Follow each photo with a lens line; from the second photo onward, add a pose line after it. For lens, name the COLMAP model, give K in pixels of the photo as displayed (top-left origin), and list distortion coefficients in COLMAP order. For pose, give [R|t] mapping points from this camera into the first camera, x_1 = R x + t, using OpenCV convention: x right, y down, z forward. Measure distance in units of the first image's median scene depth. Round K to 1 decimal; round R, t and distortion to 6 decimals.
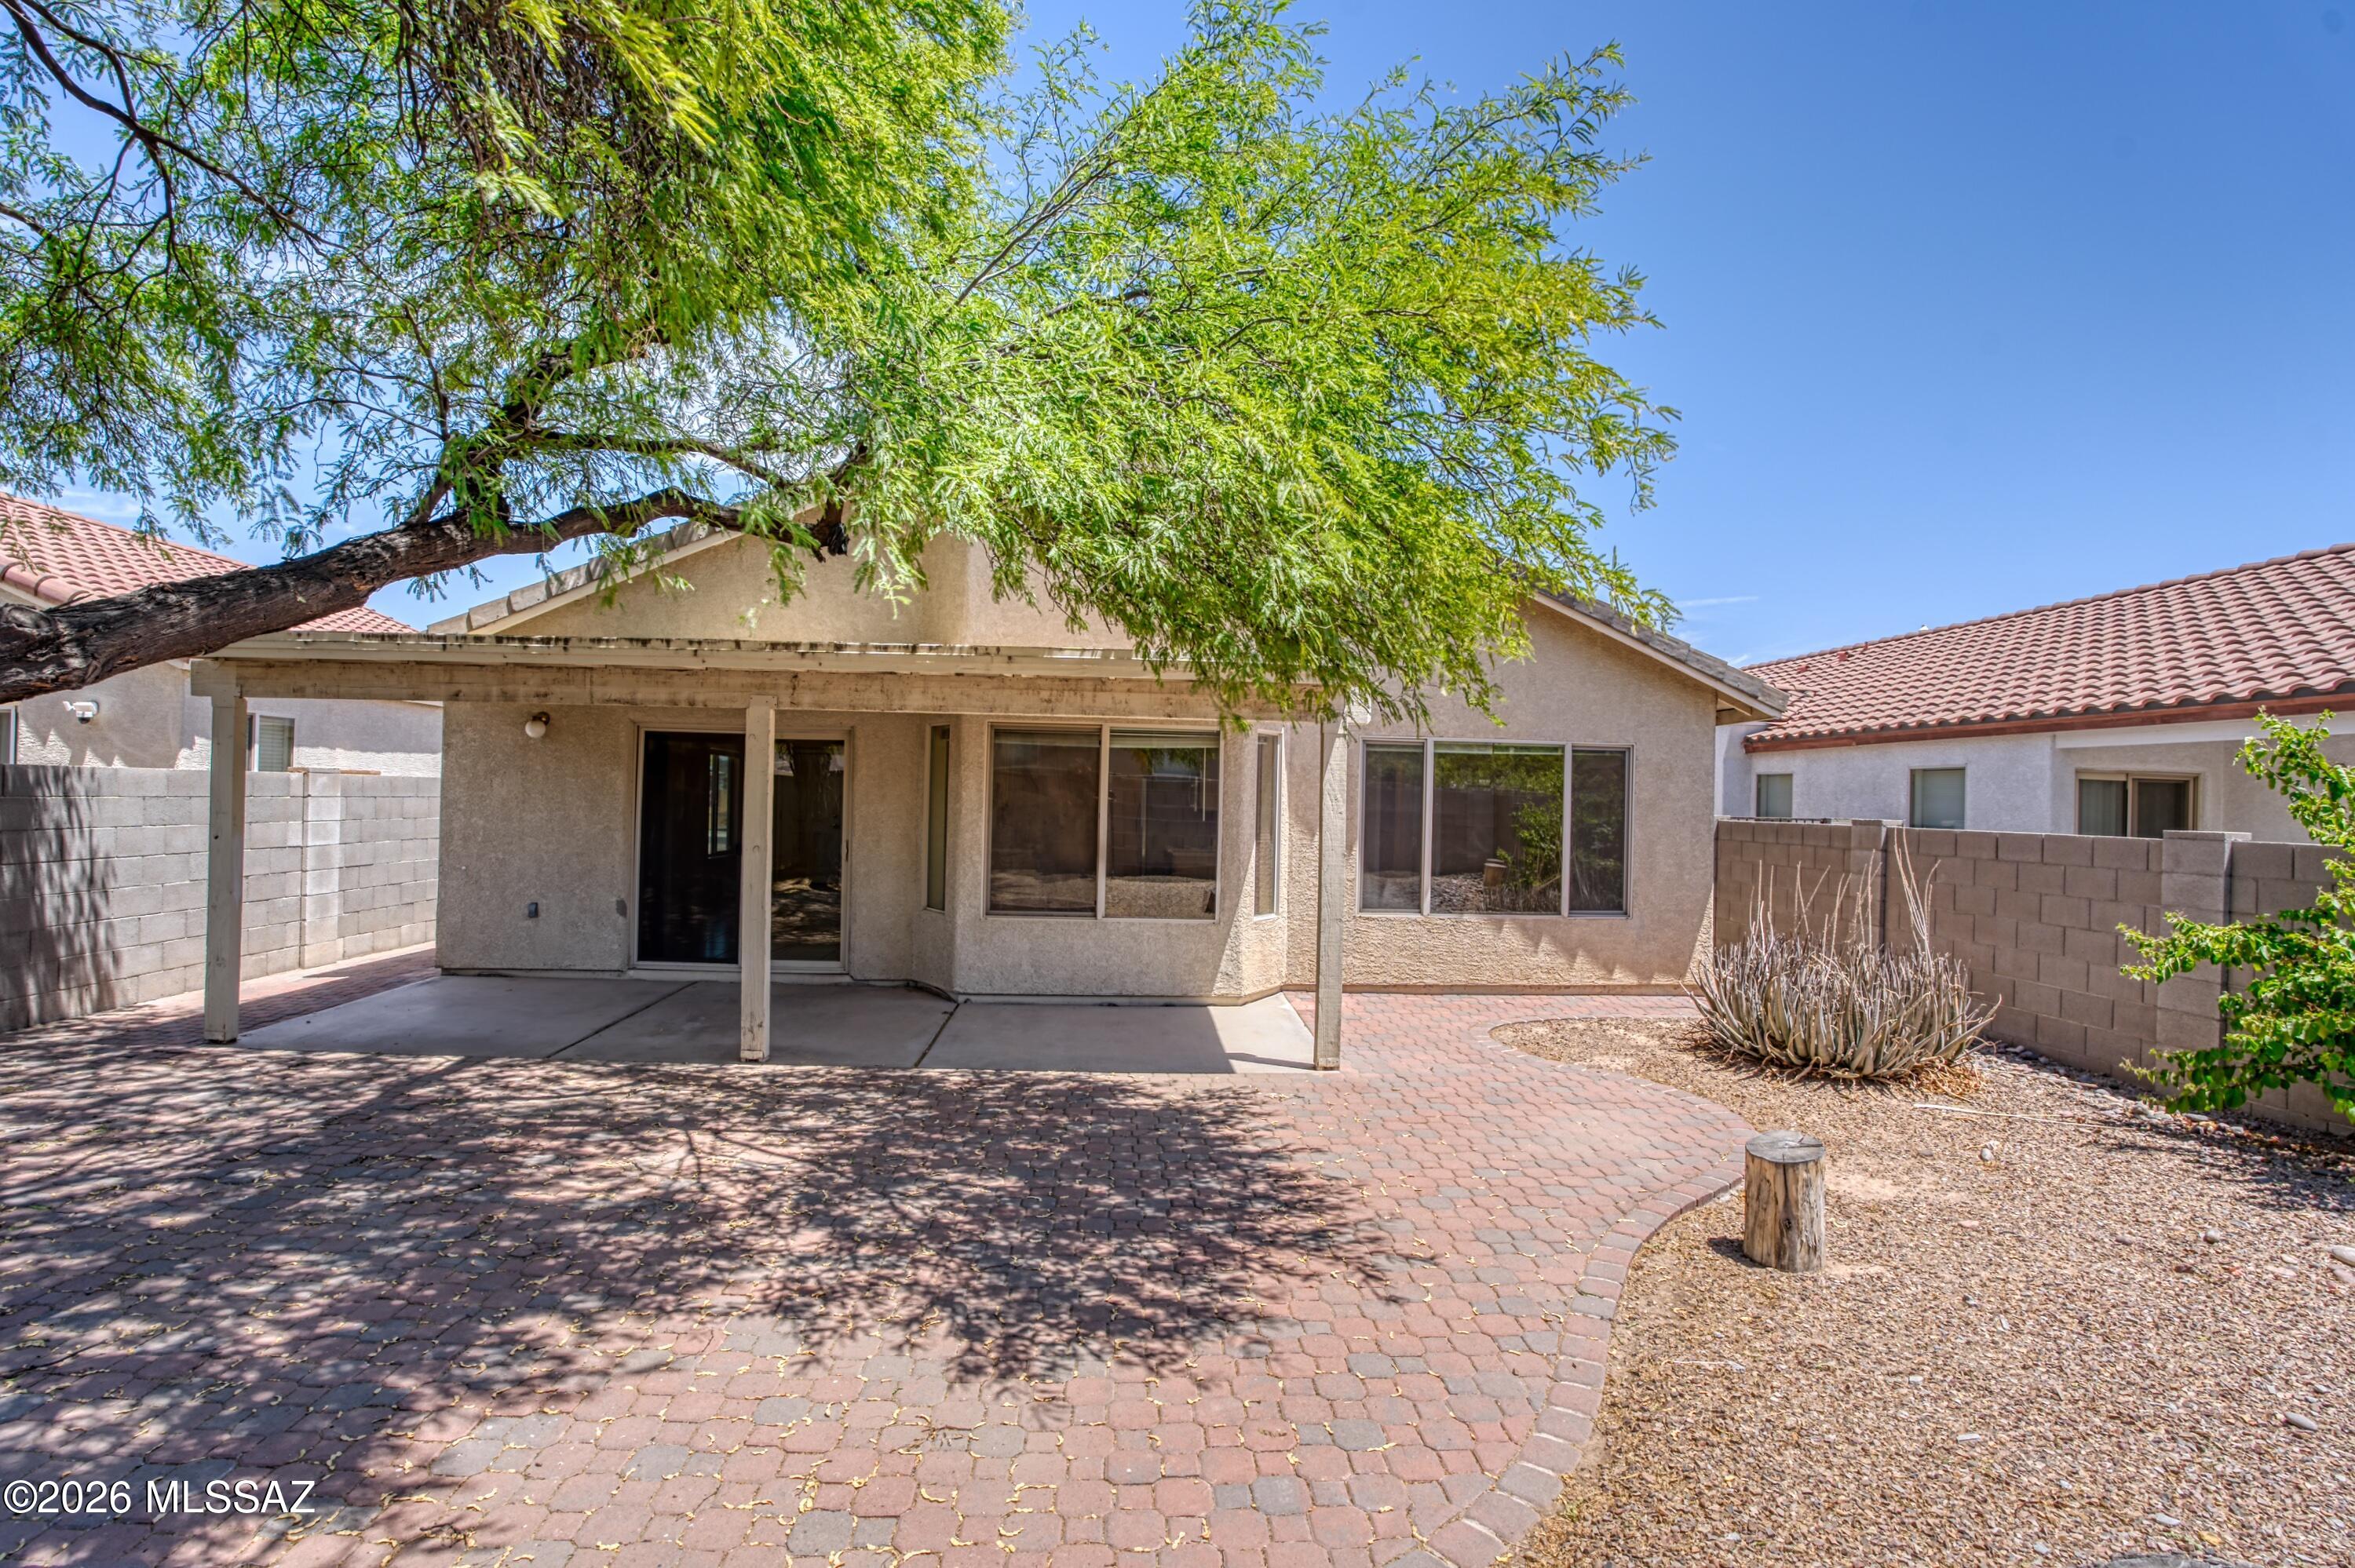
lens RADIAL K [[1074.5, 0, 1190.3], [0, 1074.5, 781.7], [0, 0, 1]] dist [-0.091393, 0.024227]
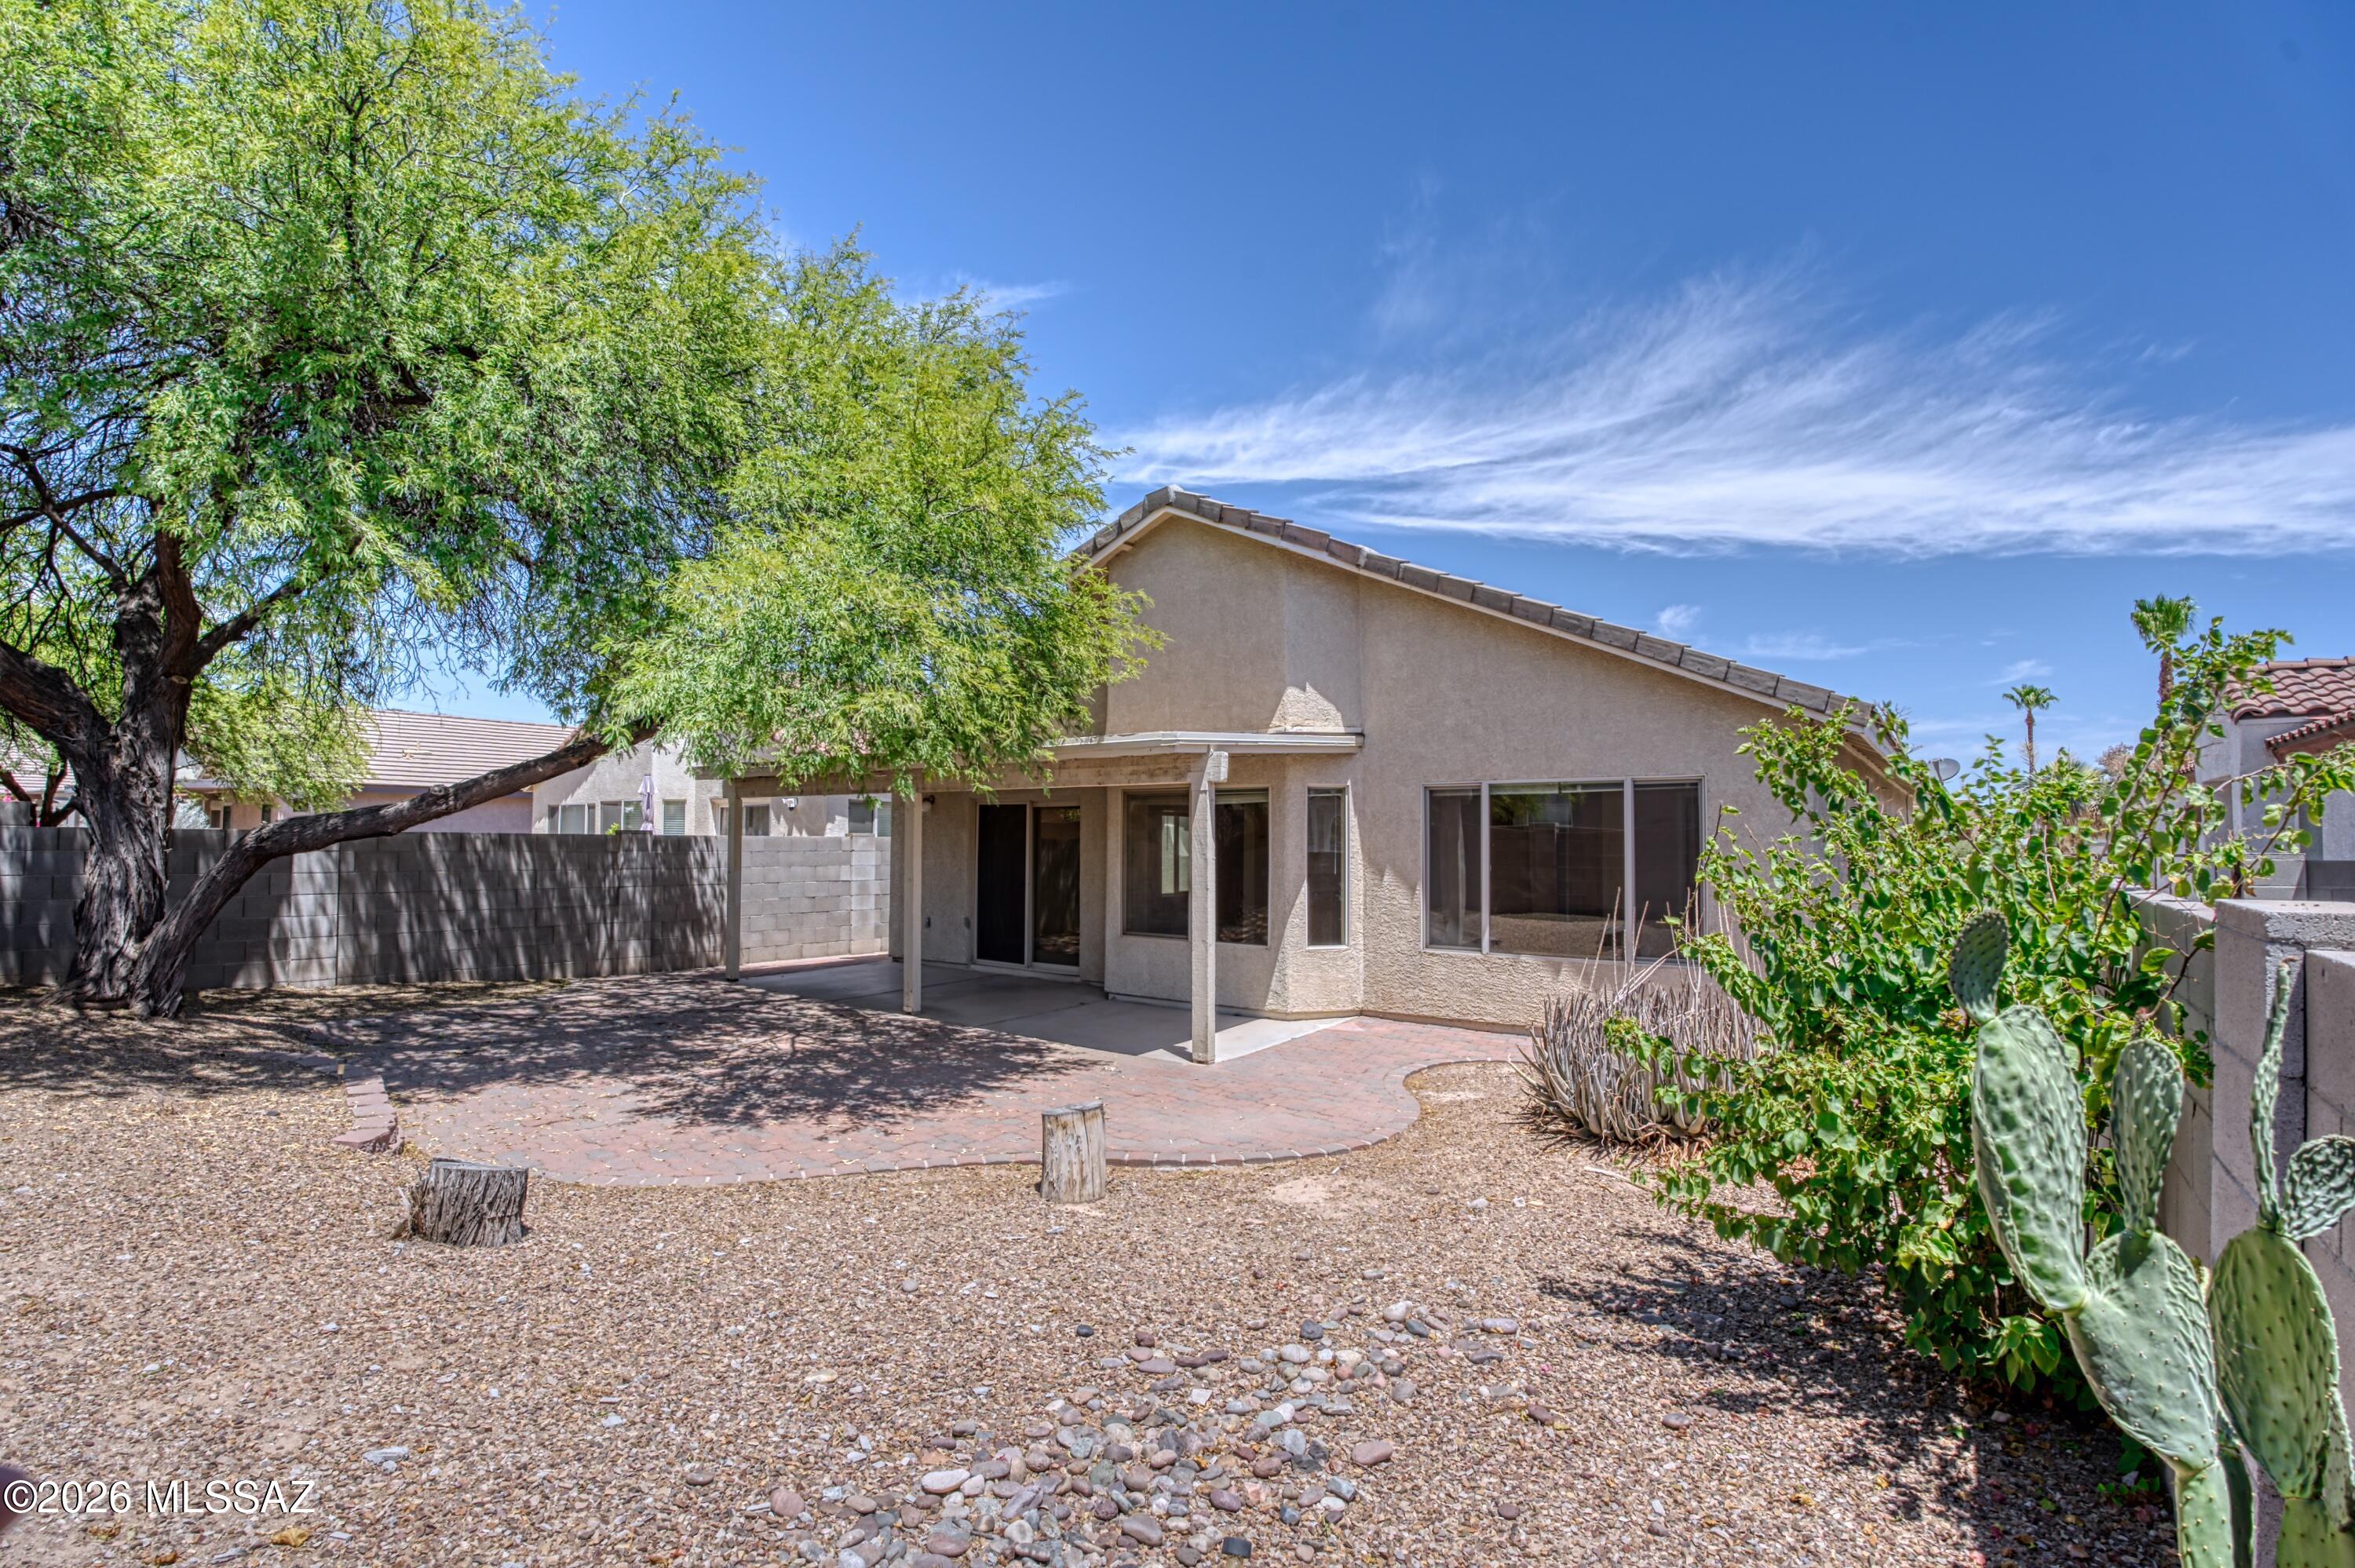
lens RADIAL K [[1075.7, 0, 1177.5], [0, 1075.7, 784.0], [0, 0, 1]] dist [-0.113240, 0.030530]
pose [[0.754509, -0.051624, -0.654256, 1.141743], [0.023063, 0.998371, -0.052180, 0.014304], [0.655884, 0.024281, 0.754471, 0.052876]]
